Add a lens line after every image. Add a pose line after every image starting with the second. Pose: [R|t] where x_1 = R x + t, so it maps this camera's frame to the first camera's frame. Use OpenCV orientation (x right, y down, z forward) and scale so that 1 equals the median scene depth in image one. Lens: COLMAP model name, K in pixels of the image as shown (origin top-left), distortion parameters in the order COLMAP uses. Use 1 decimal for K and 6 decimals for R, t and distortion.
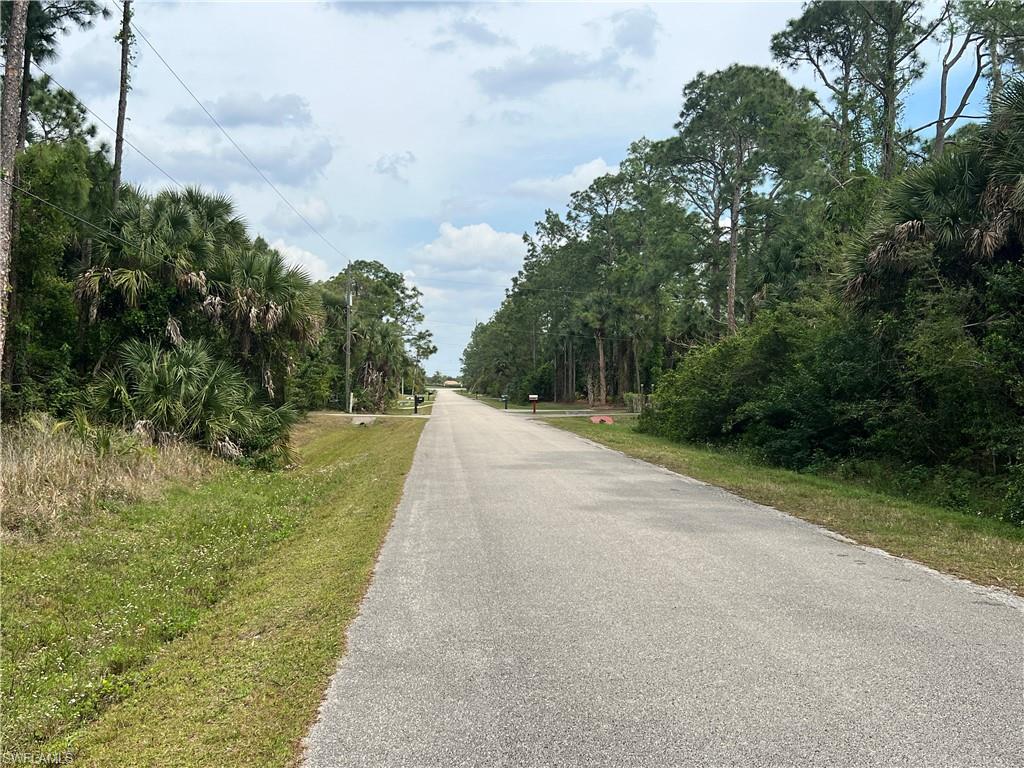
lens RADIAL K [[1011.9, 0, 511.8], [0, 1011.9, 387.6], [0, 0, 1]] dist [-0.010040, 0.000000]
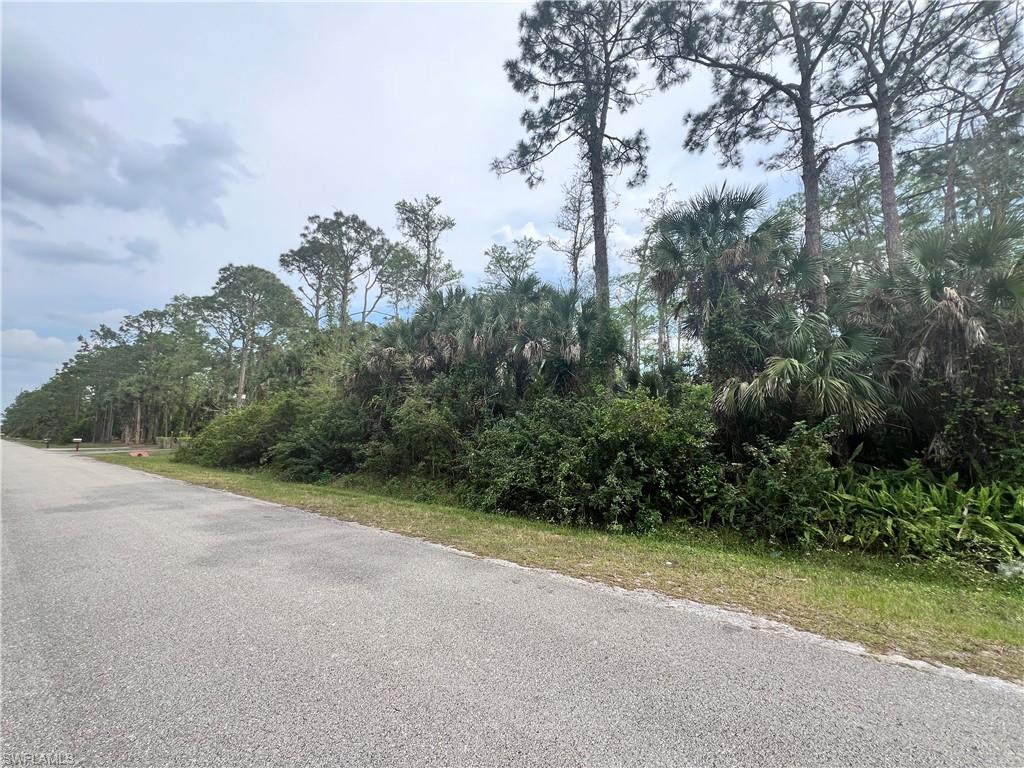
lens RADIAL K [[410.3, 0, 506.8], [0, 410.3, 378.6], [0, 0, 1]] dist [0.002267, -0.000277]
pose [[0.670261, 0.099264, 0.735457, -0.009253], [-0.001489, 0.991192, -0.132424, -0.000882], [-0.742124, 0.087664, 0.664505, 0.119753]]
